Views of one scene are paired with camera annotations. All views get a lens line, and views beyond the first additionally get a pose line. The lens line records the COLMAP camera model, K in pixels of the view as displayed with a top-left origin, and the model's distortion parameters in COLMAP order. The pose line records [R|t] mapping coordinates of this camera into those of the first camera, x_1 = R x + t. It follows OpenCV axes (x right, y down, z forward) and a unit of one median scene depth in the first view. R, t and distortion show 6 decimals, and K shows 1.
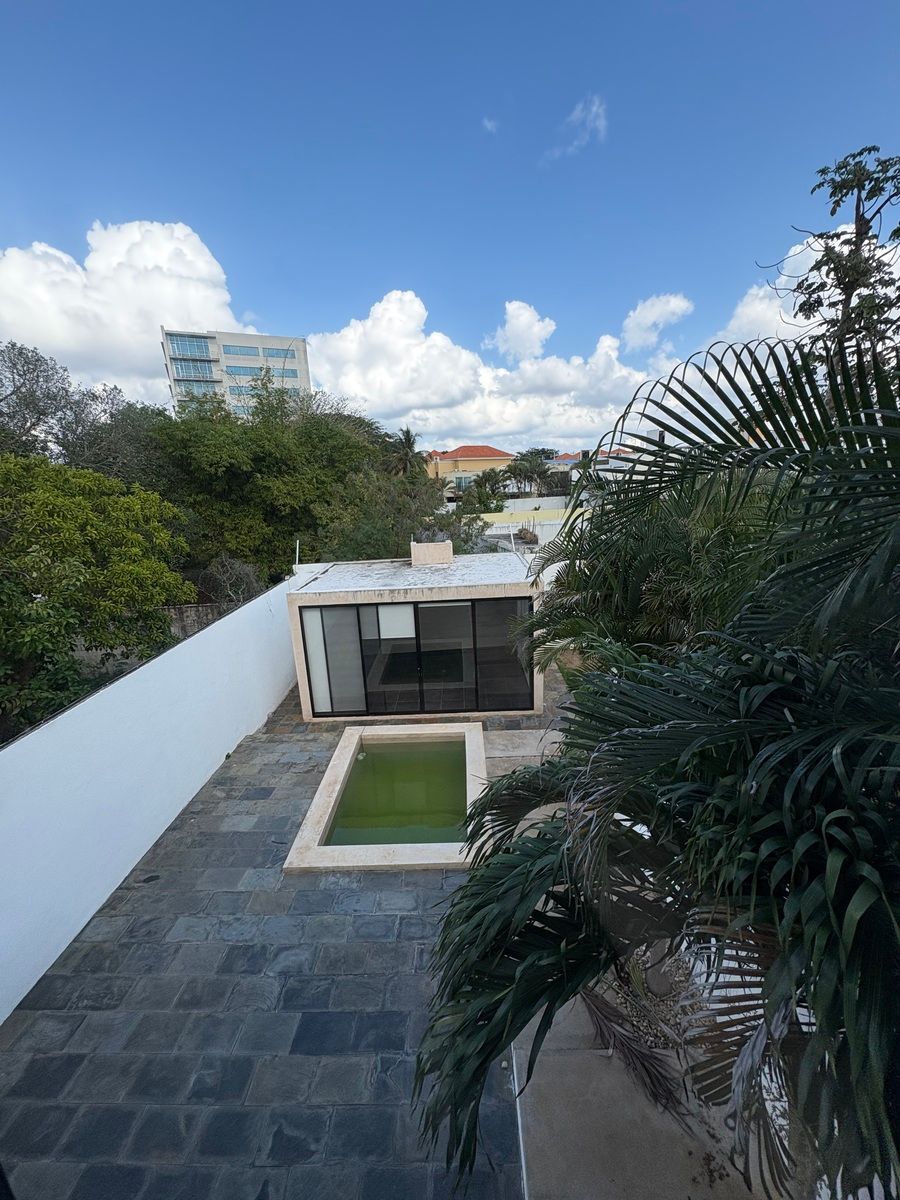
lens RADIAL K [[476.5, 0, 452.3], [0, 476.5, 596.5], [0, 0, 1]] dist [0.013429, -0.000241]
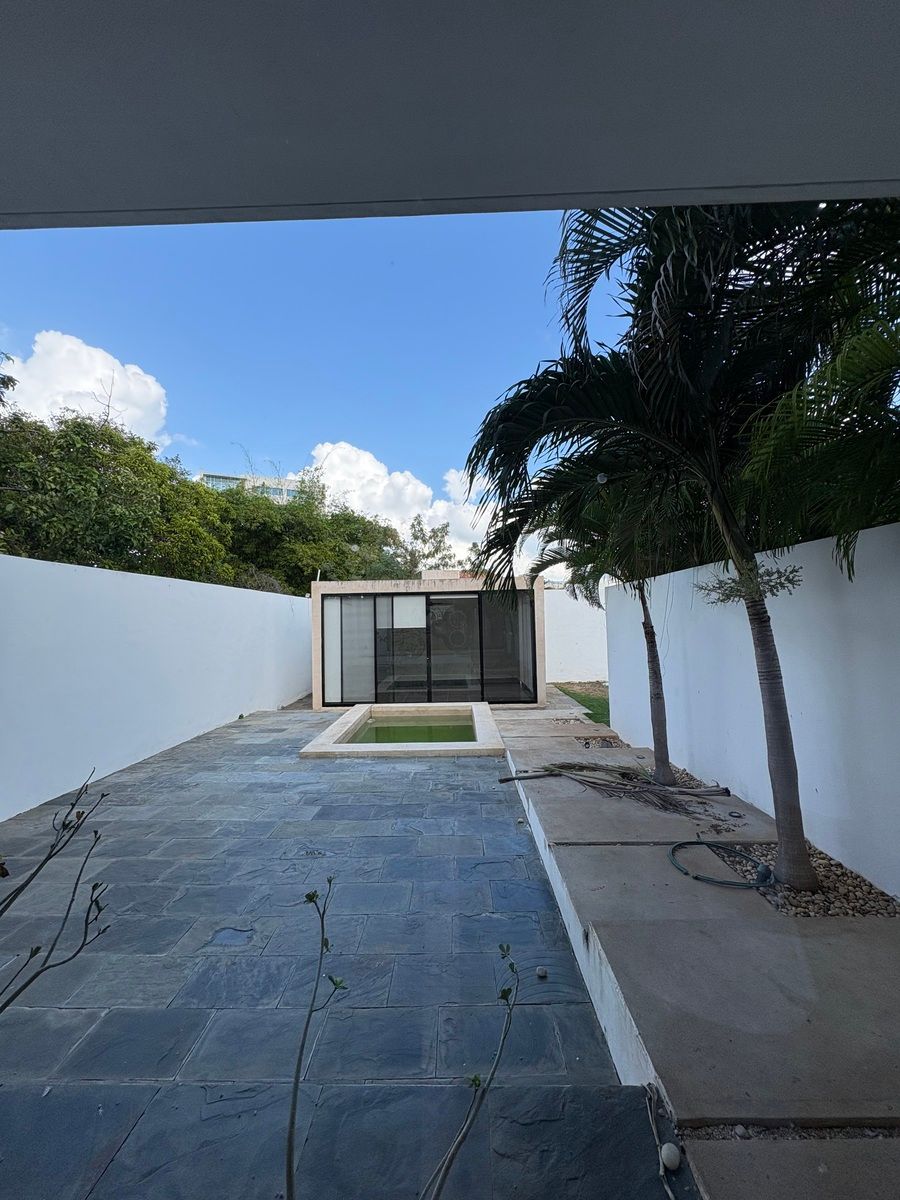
lens RADIAL K [[476.5, 0, 448.0], [0, 476.5, 600.6], [0, 0, 1]] dist [0.013429, -0.000241]
pose [[0.999741, 0.021468, -0.007597, -0.020828], [-0.022748, 0.956795, -0.289873, 0.344656], [0.001046, 0.289970, 0.957035, -0.050187]]
